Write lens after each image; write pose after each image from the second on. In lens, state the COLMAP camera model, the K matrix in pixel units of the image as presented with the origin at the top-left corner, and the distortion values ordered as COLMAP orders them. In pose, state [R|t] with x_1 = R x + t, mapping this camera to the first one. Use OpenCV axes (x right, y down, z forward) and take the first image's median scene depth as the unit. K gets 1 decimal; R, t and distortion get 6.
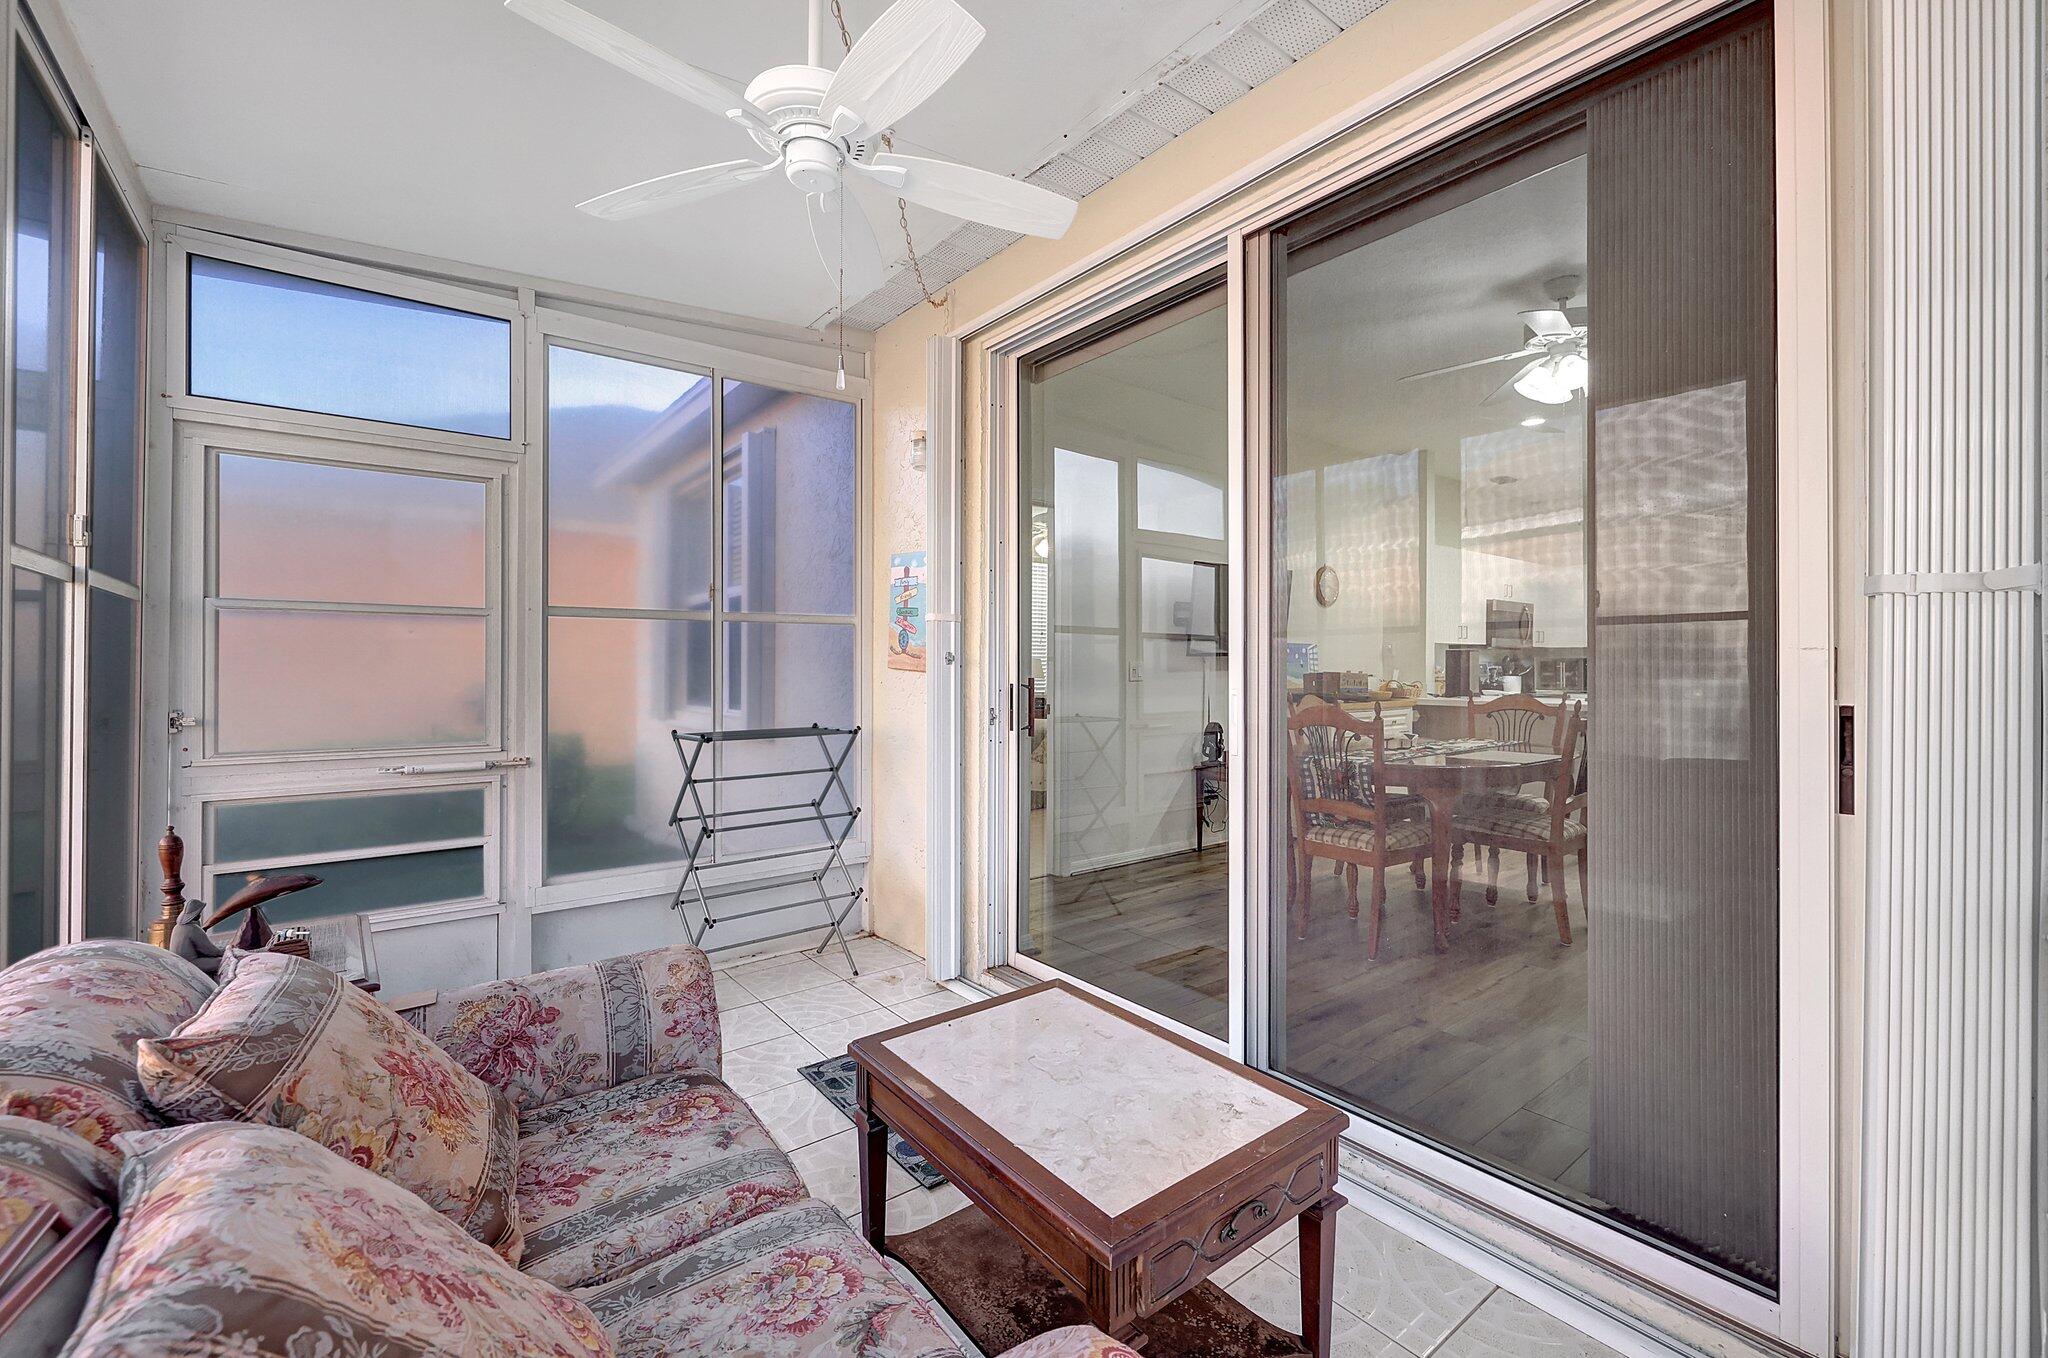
lens RADIAL K [[850.6, 0, 1022.3], [0, 850.6, 665.9], [0, 0, 1]] dist [0.002158, 0.000353]
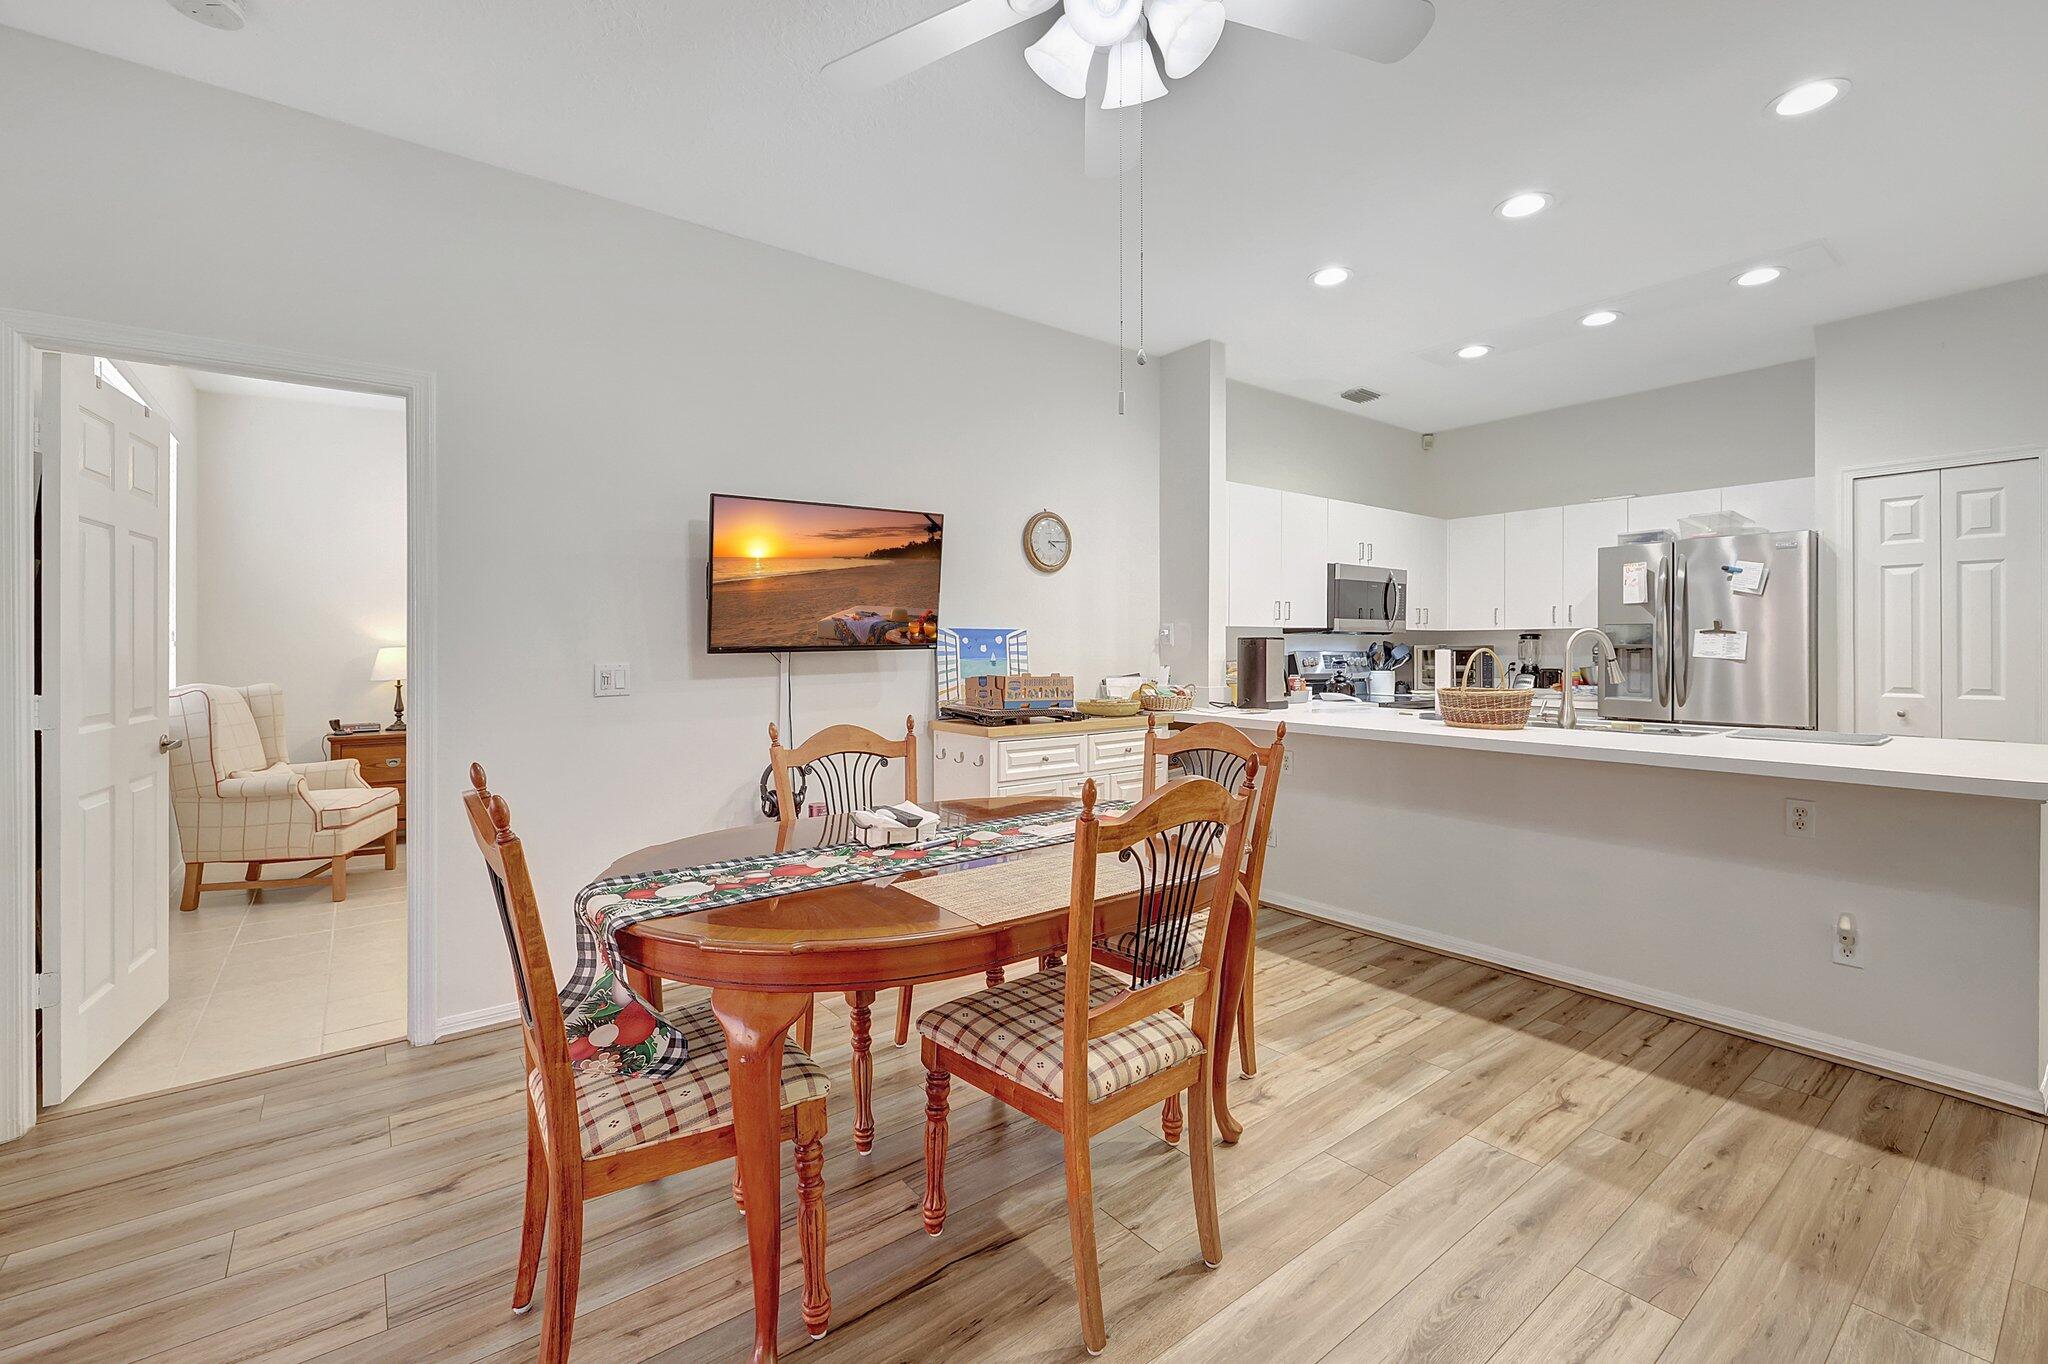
lens RADIAL K [[874.1, 0, 1011.7], [0, 874.1, 647.0], [0, 0, 1]] dist [0.000243, -0.000308]
pose [[0.999897, -0.002962, -0.014050, 0.329423], [0.002894, 0.999984, -0.004866, -0.007527], [0.014064, 0.004824, 0.999889, 0.313989]]
